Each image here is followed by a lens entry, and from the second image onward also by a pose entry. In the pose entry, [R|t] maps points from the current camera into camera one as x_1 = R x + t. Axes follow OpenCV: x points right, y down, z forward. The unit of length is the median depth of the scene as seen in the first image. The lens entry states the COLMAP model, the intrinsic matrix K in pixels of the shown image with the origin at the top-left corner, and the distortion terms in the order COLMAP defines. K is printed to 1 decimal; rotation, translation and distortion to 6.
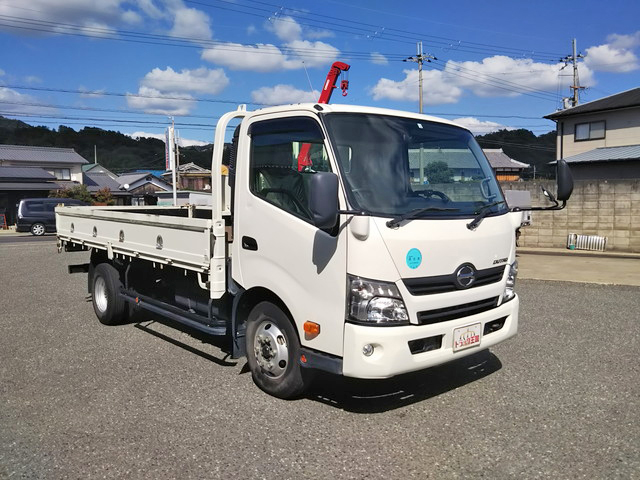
lens RADIAL K [[552.0, 0, 320.0], [0, 552.0, 240.0], [0, 0, 1]] dist [-0.016357, -0.001155]
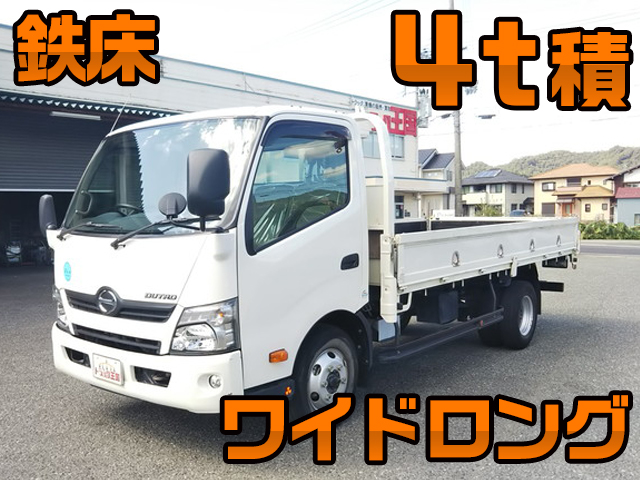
lens RADIAL K [[634.7, 0, 320.0], [0, 634.7, 240.0], [0, 0, 1]] dist [-0.119293, -0.003154]
pose [[0.187985, 0.041934, -0.981276, 1.277098], [-0.059917, 0.997717, 0.031159, -0.083131], [0.980343, 0.052938, 0.190069, 1.100963]]
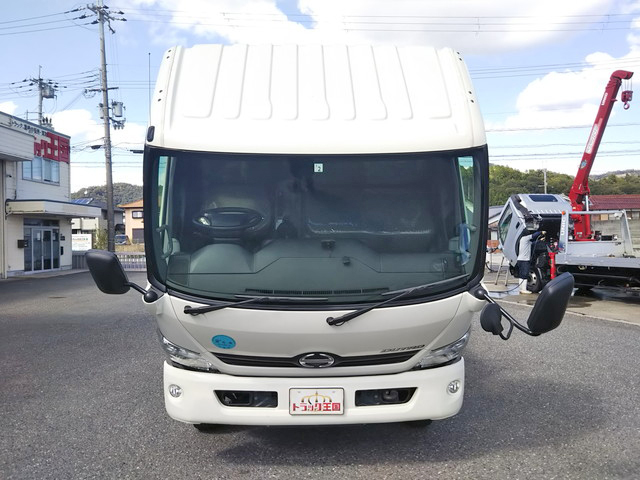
lens RADIAL K [[552.0, 0, 320.0], [0, 552.0, 240.0], [0, 0, 1]] dist [-0.016357, -0.001155]
pose [[0.776382, 0.005403, -0.630239, 0.781097], [-0.043351, 0.998053, -0.044848, -0.032784], [0.628770, 0.062141, 0.775105, 0.323622]]
